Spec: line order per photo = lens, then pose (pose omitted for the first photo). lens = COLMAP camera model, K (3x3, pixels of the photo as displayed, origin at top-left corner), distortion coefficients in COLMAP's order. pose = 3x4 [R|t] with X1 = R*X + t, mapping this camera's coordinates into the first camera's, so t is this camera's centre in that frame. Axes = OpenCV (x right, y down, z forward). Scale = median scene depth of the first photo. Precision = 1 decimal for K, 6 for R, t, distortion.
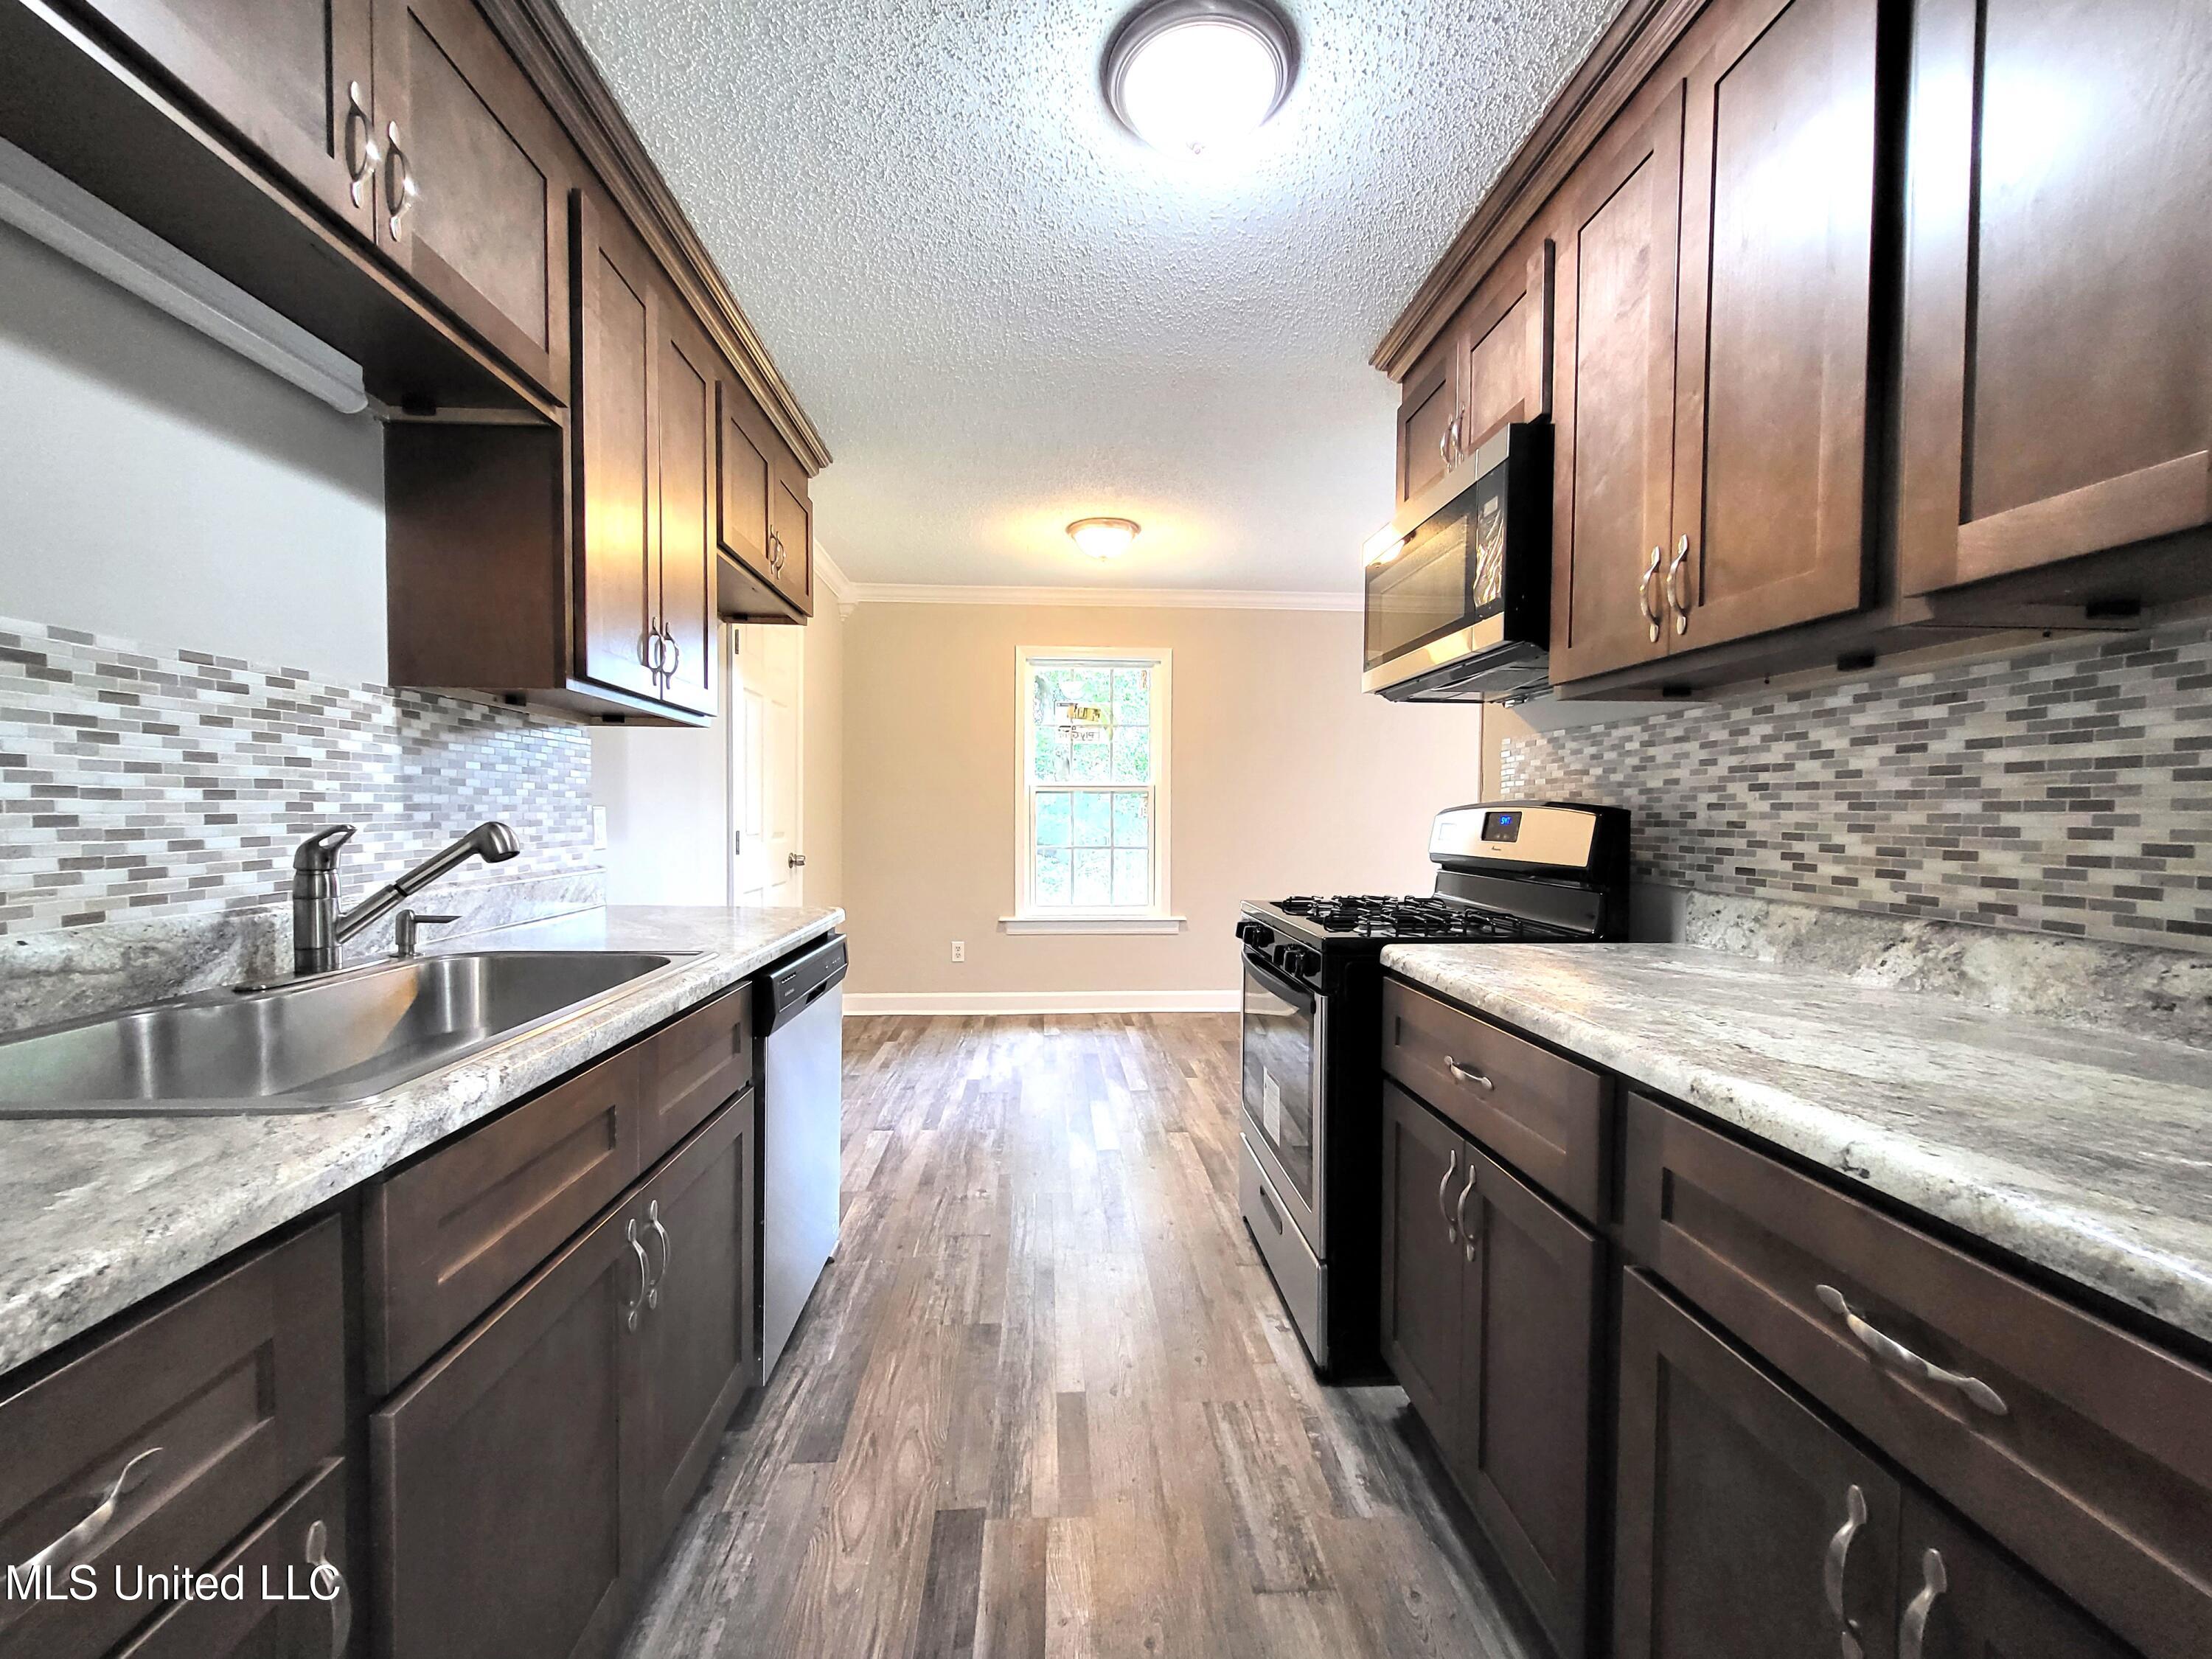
lens RADIAL K [[872.2, 0, 1098.0], [0, 872.2, 842.0], [0, 0, 1]] dist [0.002579, -0.000437]
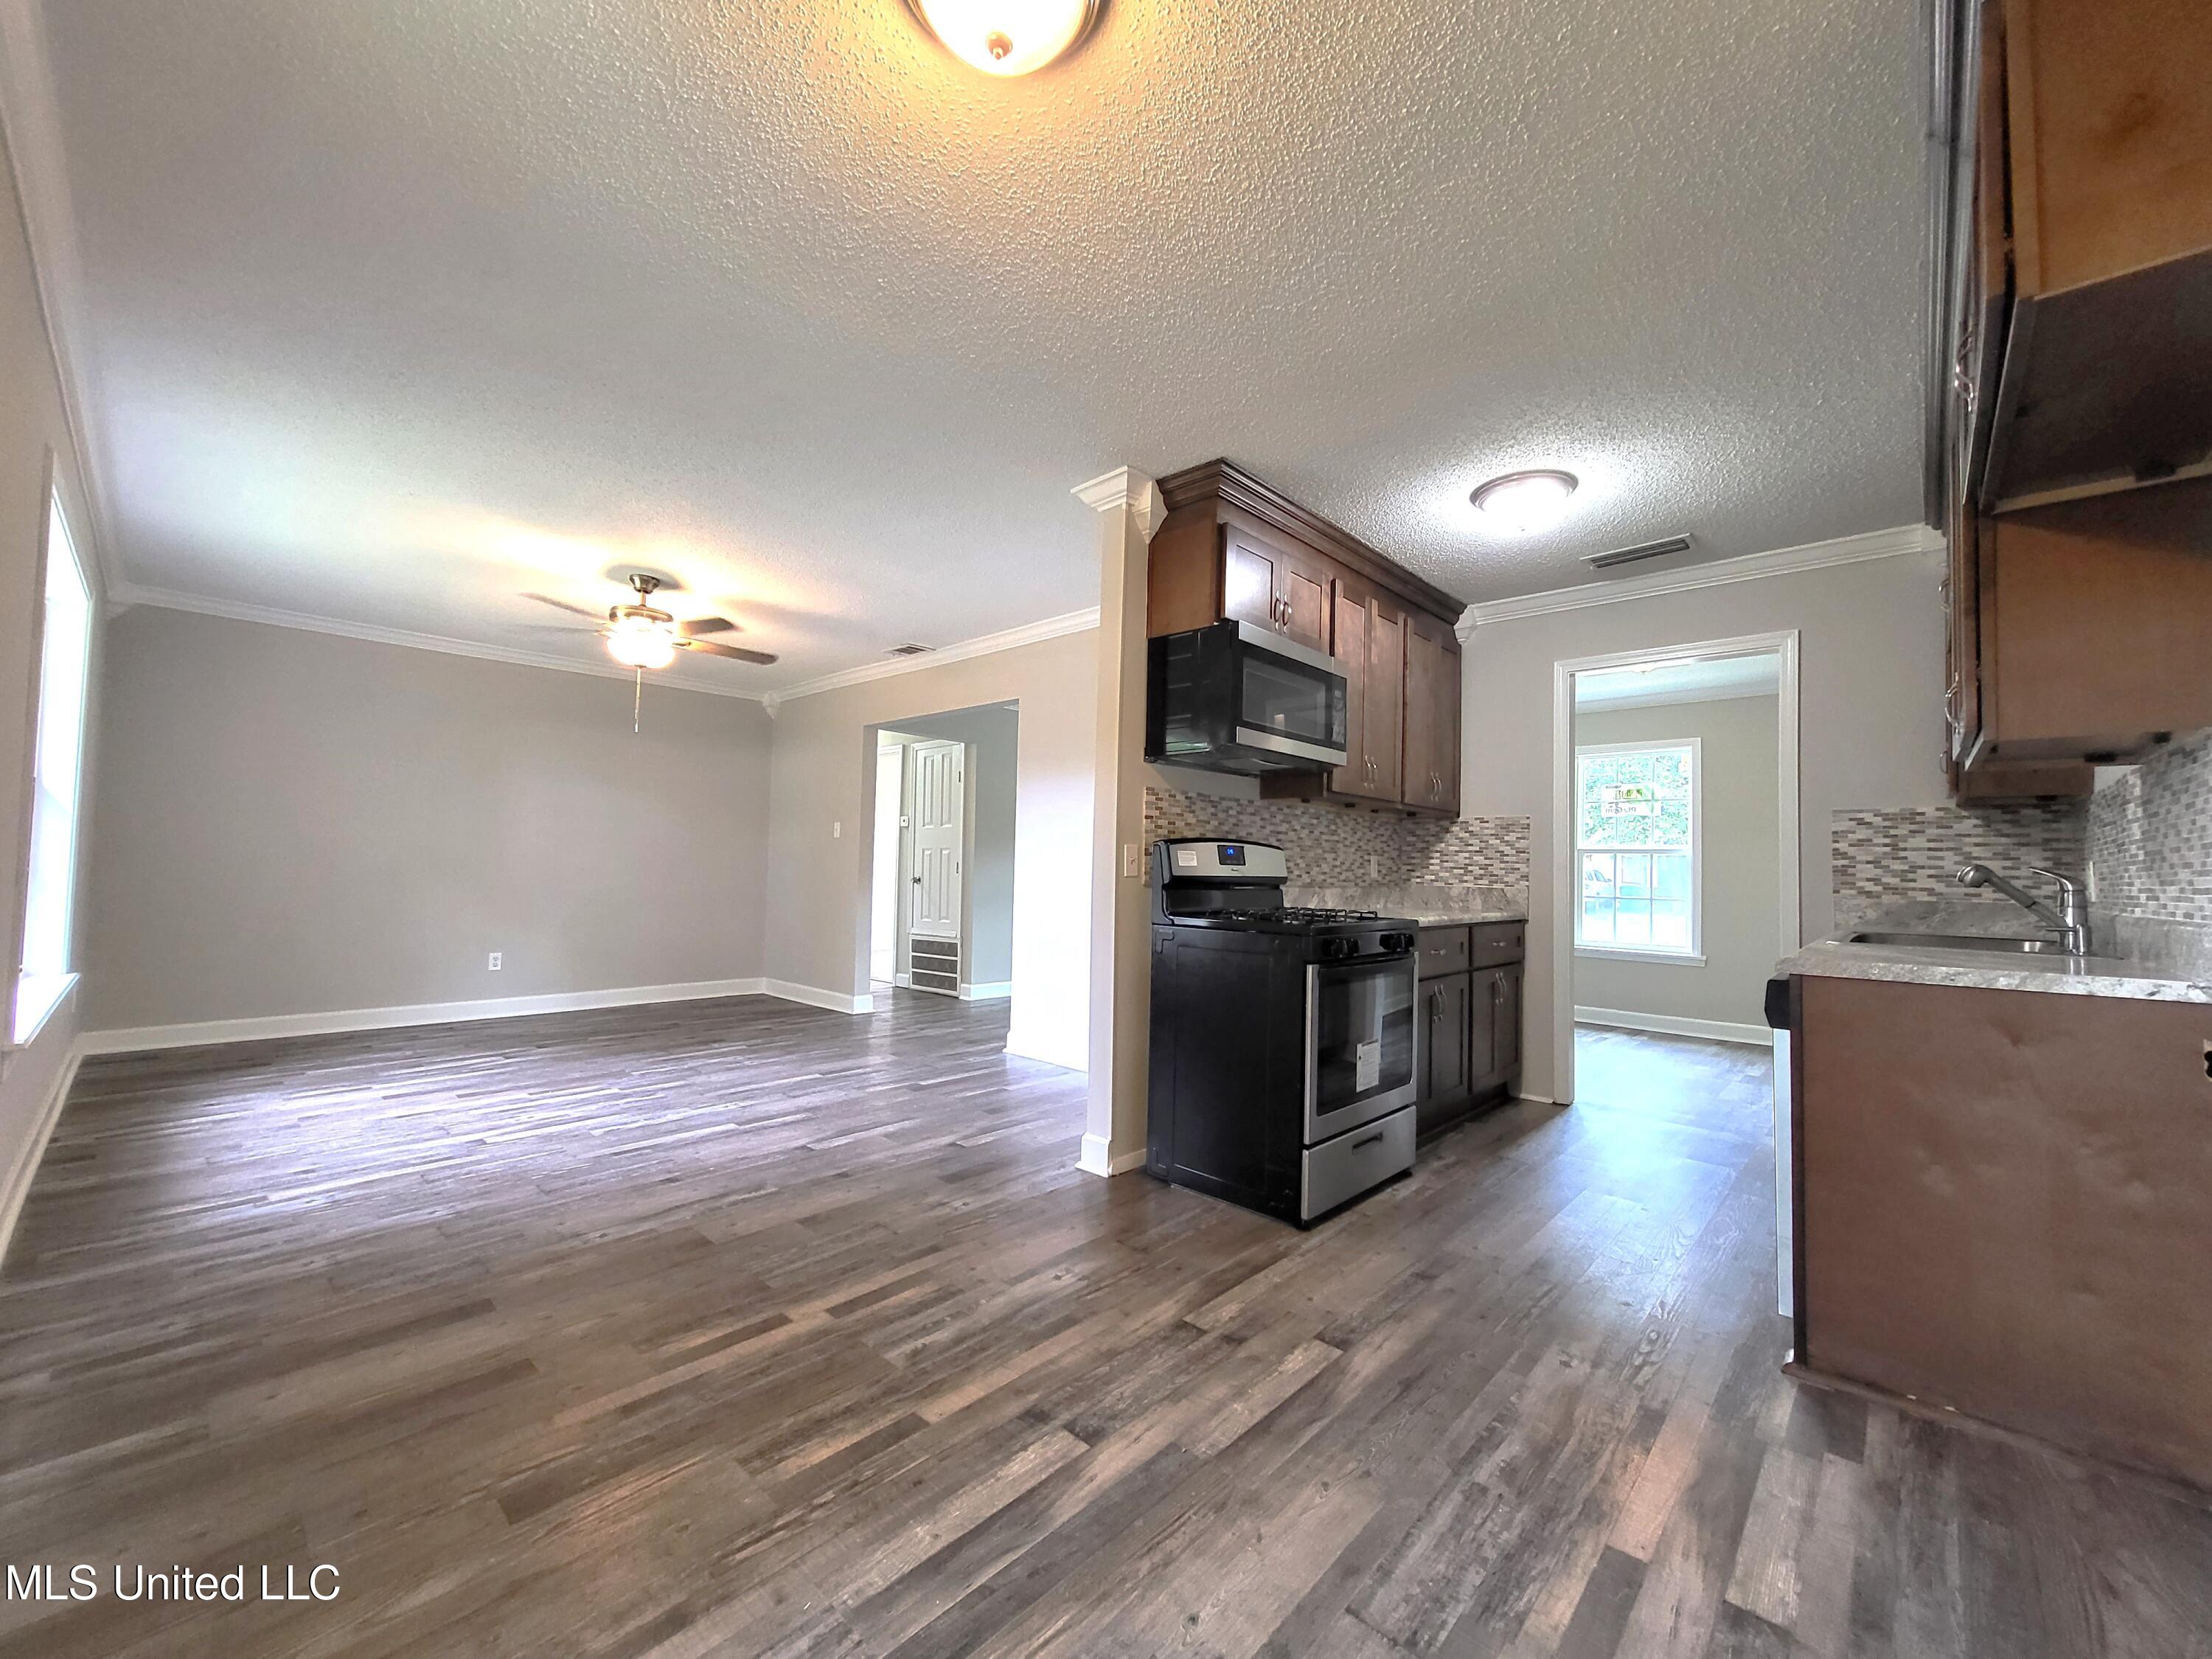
lens RADIAL K [[872.2, 0, 1098.0], [0, 872.2, 842.0], [0, 0, 1]] dist [0.002579, -0.000437]
pose [[-0.686309, -0.000207, 0.727310, -0.568420], [-0.003441, 0.999990, -0.002962, -0.041257], [-0.727302, -0.004536, -0.686303, 2.573736]]
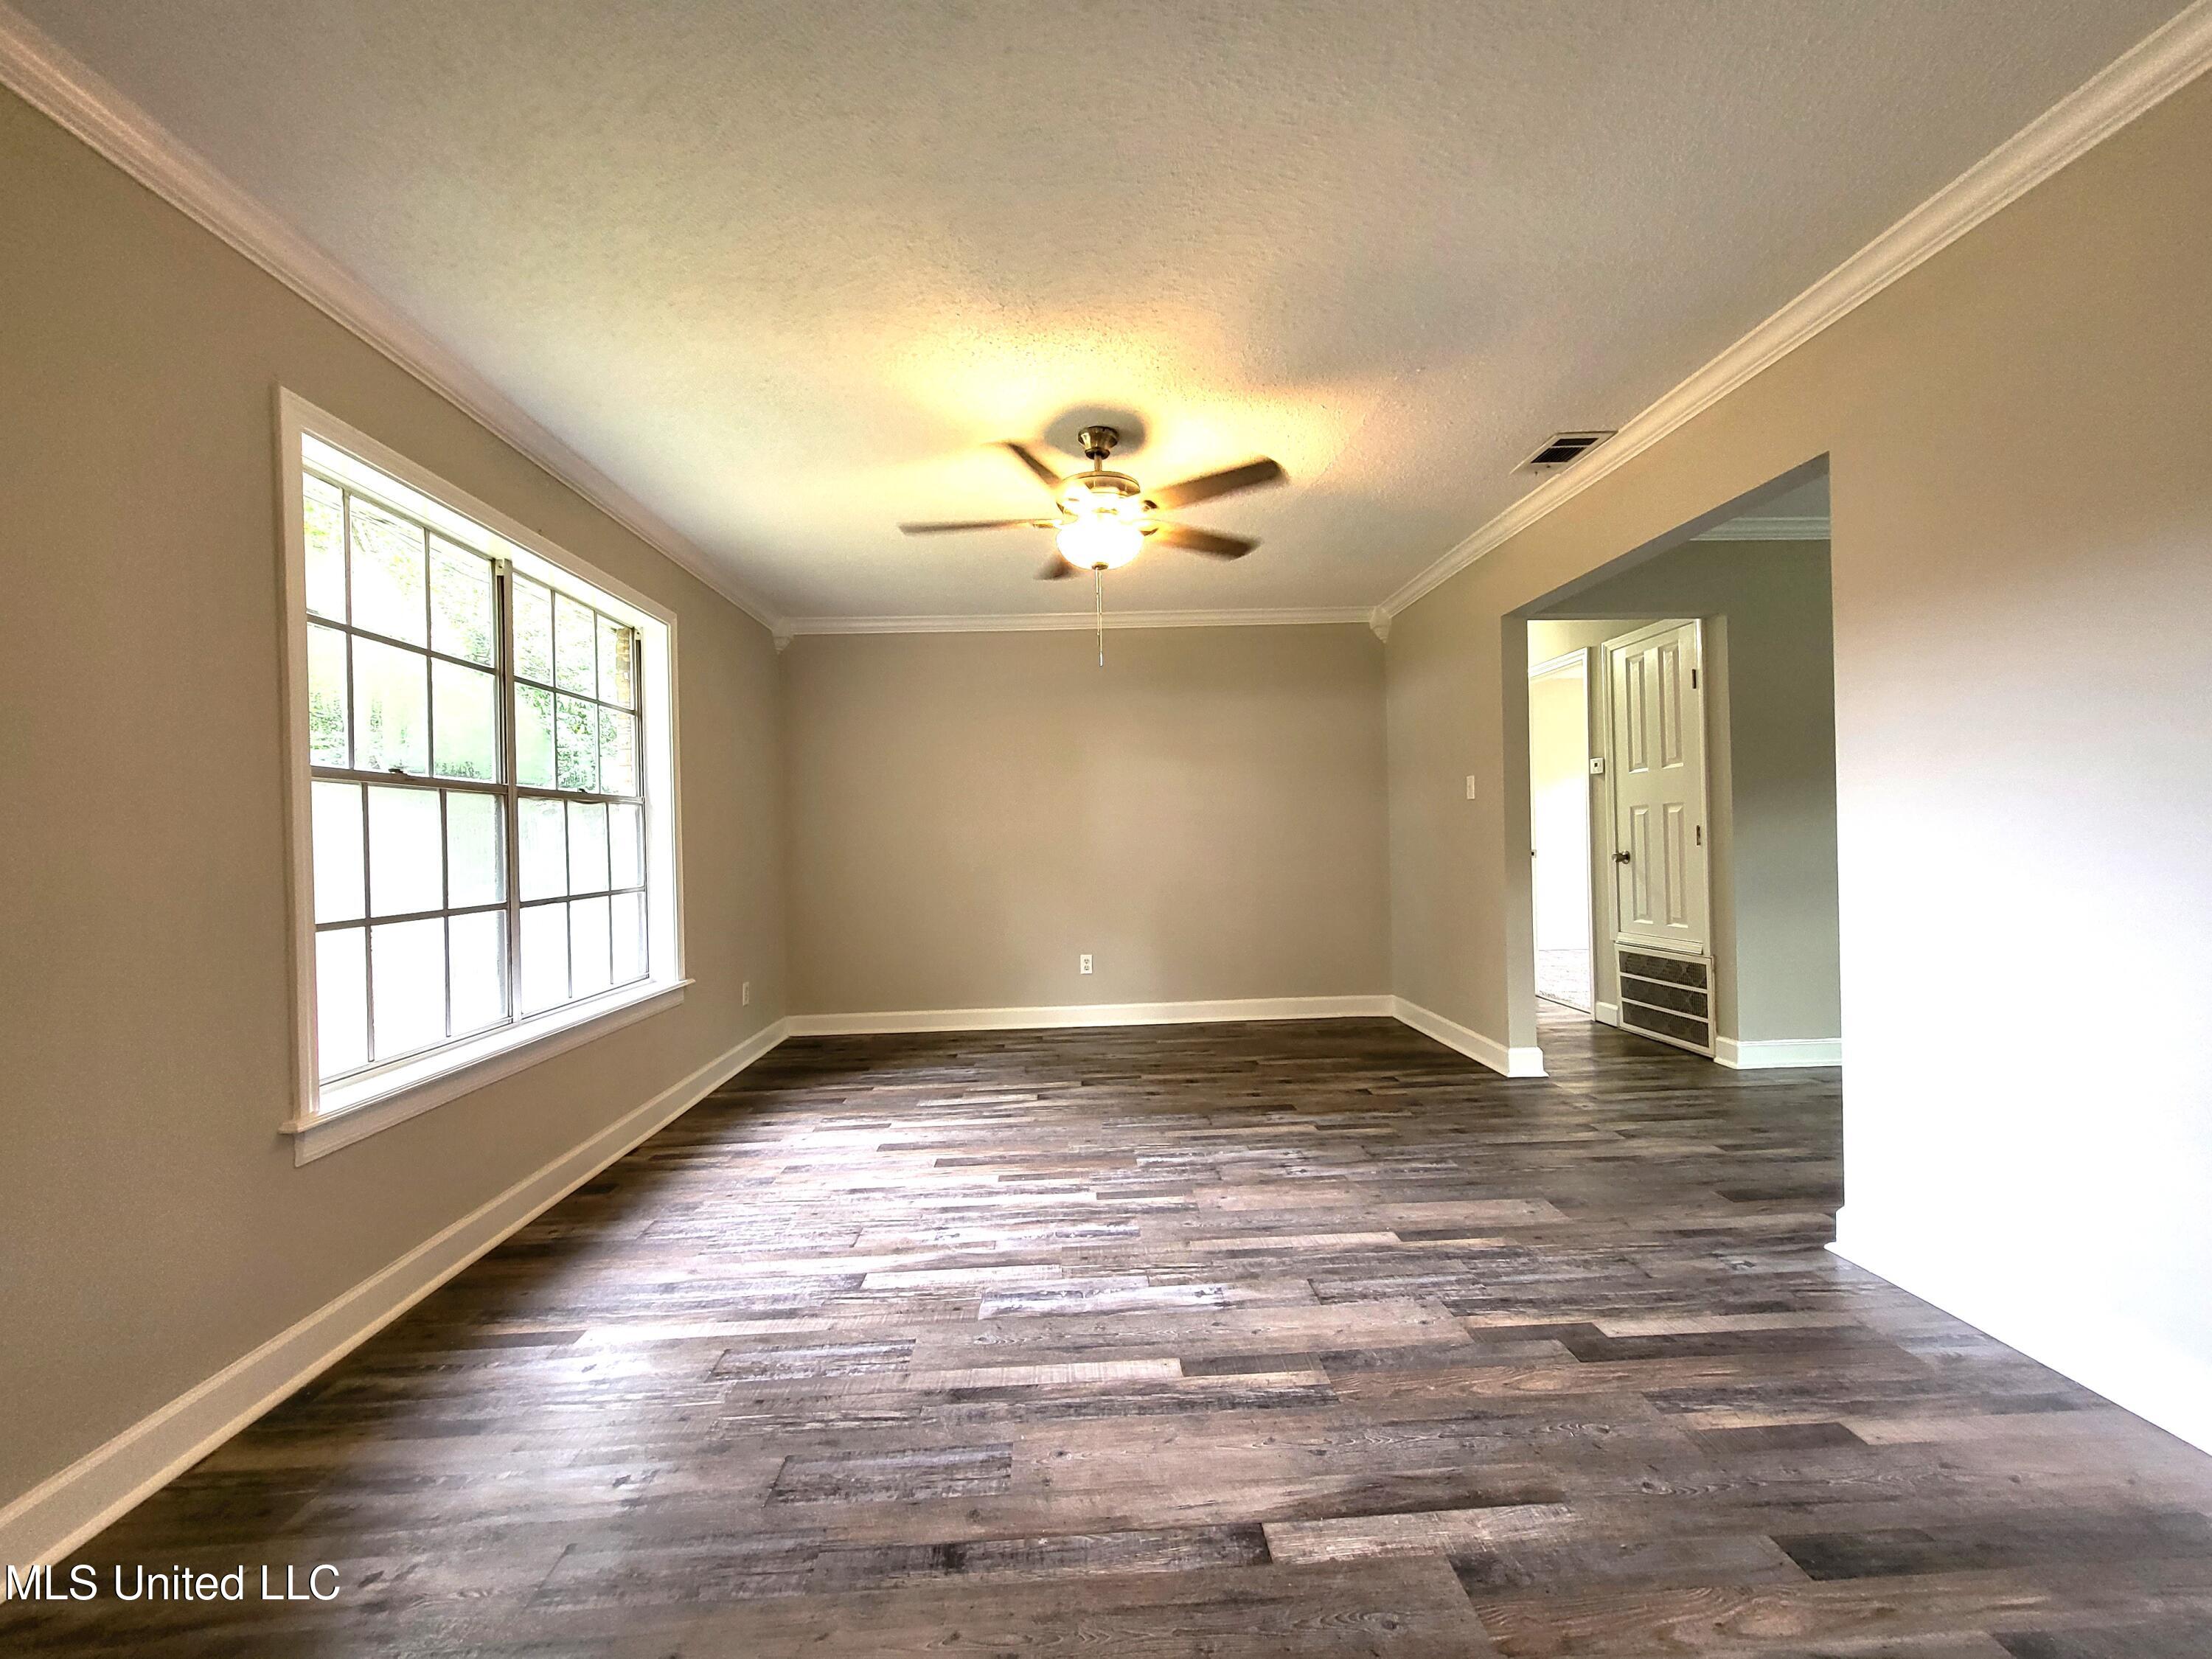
lens RADIAL K [[872.2, 0, 1098.0], [0, 872.2, 842.0], [0, 0, 1]] dist [0.002579, -0.000437]
pose [[0.021415, -0.013176, 0.999684, 0.374578], [0.058149, 0.998237, 0.011911, -0.038594], [-0.998078, 0.057876, 0.022143, 1.876376]]
